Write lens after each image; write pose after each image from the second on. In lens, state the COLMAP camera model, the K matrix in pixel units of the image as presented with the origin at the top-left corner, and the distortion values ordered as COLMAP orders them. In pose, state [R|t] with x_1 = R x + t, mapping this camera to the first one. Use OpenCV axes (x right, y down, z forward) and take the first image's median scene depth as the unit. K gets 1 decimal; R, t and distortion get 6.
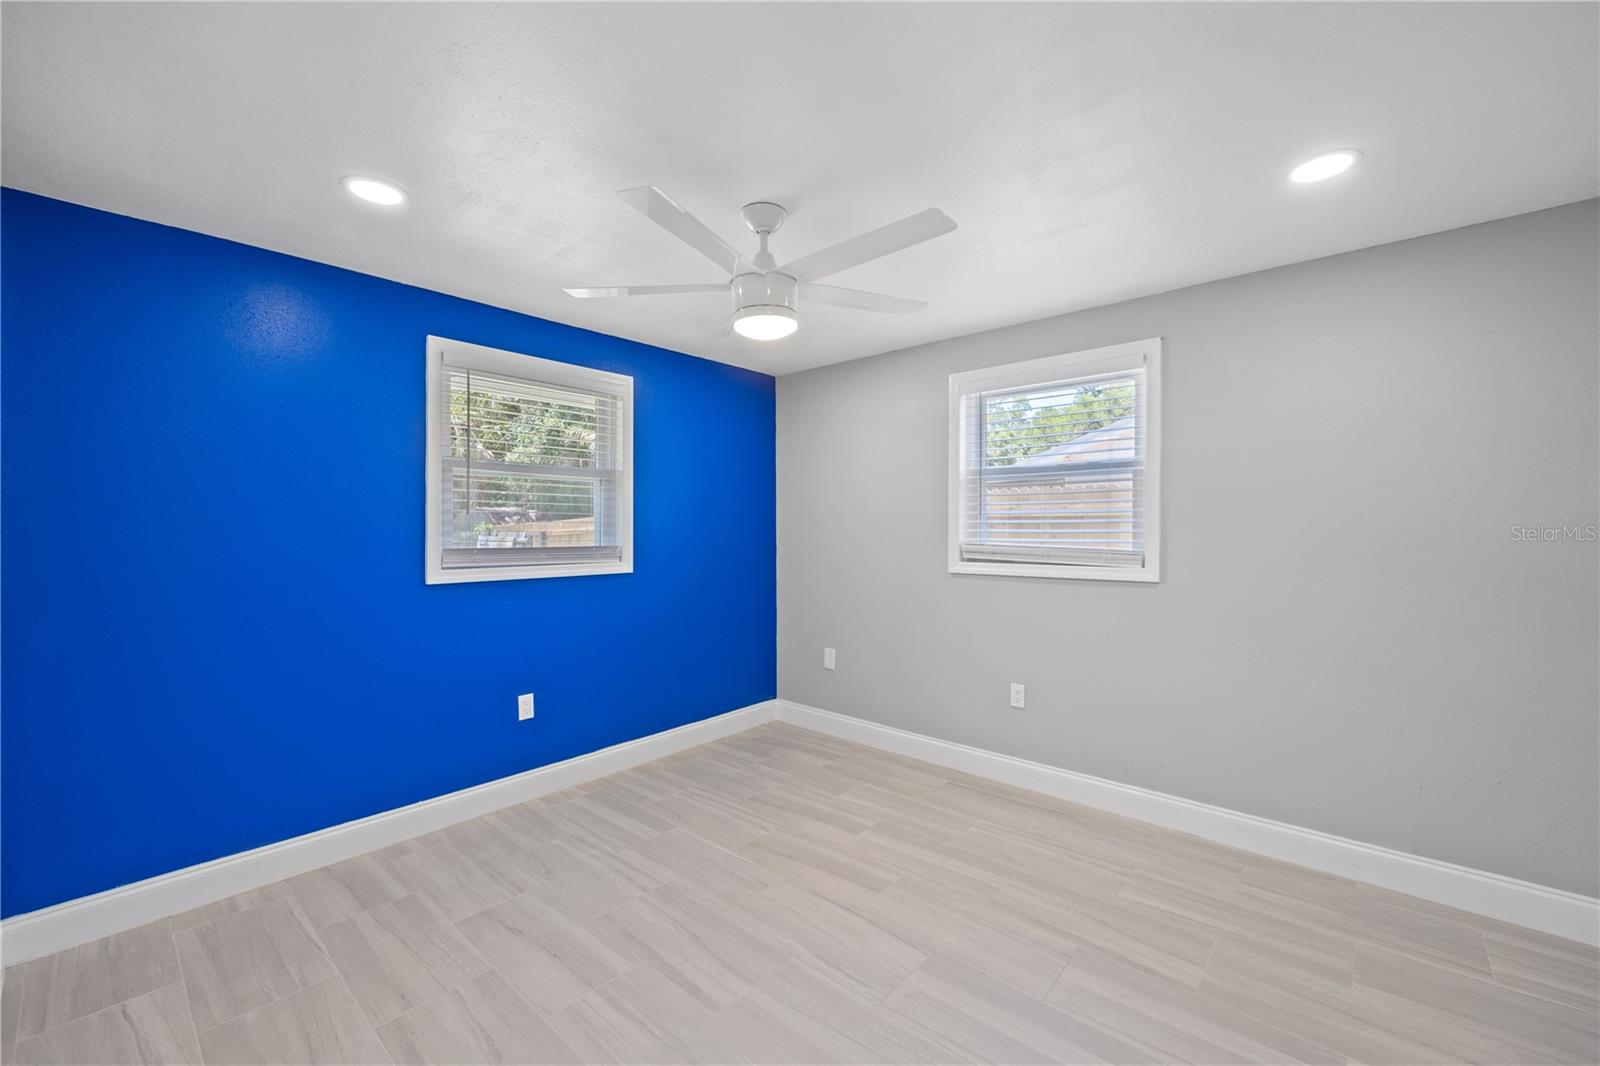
lens RADIAL K [[656.4, 0, 800.2], [0, 656.4, 520.4], [0, 0, 1]] dist [0.015466, -0.000186]
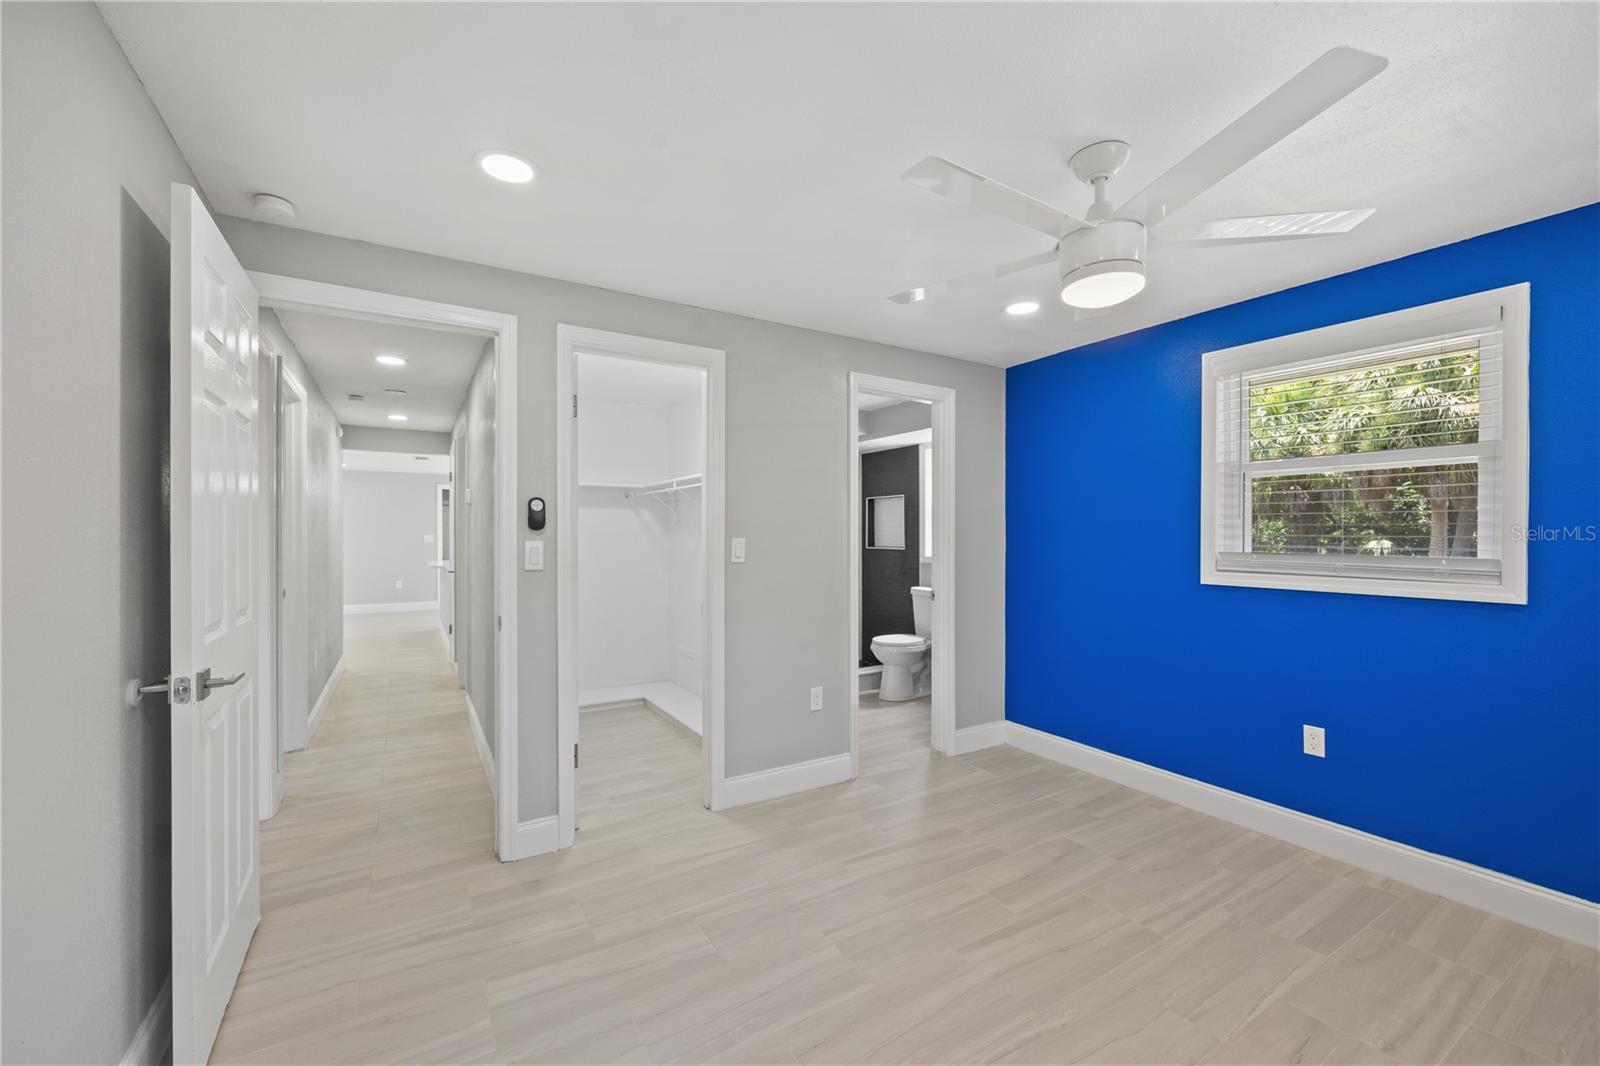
lens RADIAL K [[656.4, 0, 809.9], [0, 656.4, 526.8], [0, 0, 1]] dist [0.015466, -0.000186]
pose [[-0.291547, -0.017553, -0.956395, 0.691170], [0.012287, 0.999680, -0.022093, 0.018904], [0.956478, -0.018192, -0.291238, 0.724430]]
